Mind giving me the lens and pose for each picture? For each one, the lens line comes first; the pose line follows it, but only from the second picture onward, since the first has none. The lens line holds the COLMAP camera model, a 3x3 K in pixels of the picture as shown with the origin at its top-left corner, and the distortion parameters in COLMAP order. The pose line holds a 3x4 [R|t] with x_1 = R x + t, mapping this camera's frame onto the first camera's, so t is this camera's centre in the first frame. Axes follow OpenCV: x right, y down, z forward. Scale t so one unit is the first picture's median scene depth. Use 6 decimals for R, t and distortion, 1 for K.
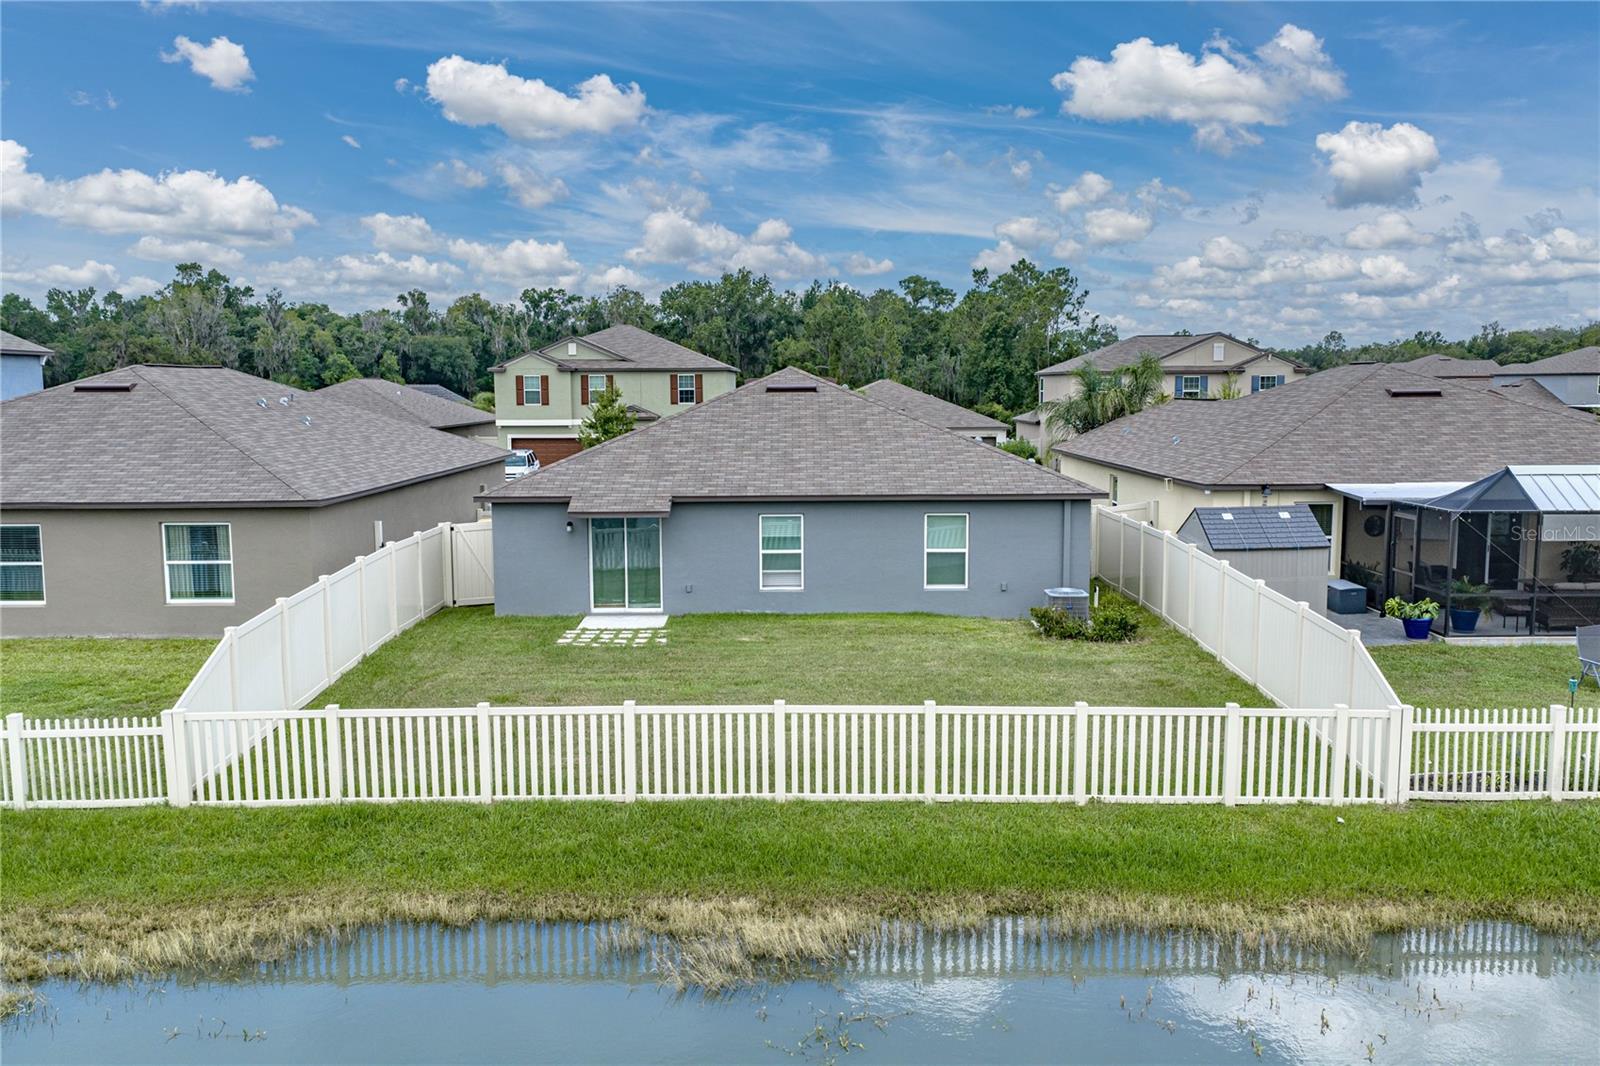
lens RADIAL K [[1282.3, 0, 799.3], [0, 1282.3, 477.5], [0, 0, 1]] dist [0.012474, -0.000535]
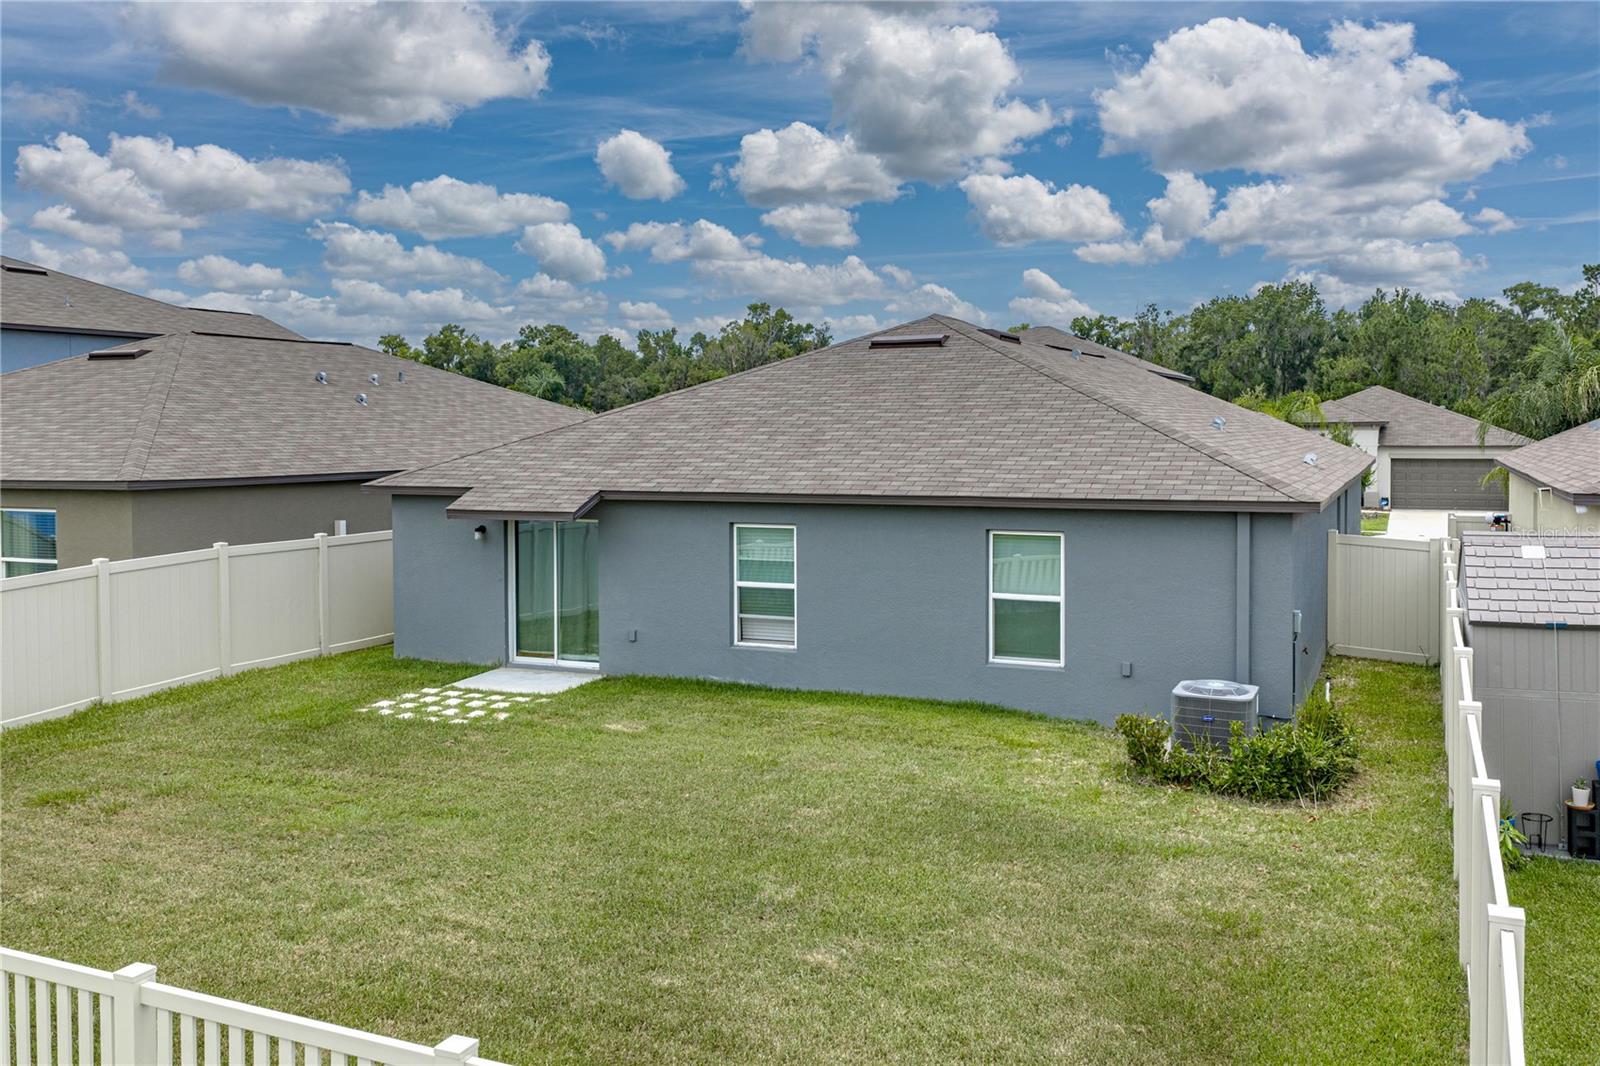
lens RADIAL K [[1317.3, 0, 806.6], [0, 1317.3, 508.4], [0, 0, 1]] dist [0.011250, -0.004374]
pose [[0.914317, 0.025328, -0.404206, 0.258102], [-0.026863, 0.999637, 0.001875, 0.018995], [0.404107, 0.009143, 0.914666, 0.426819]]
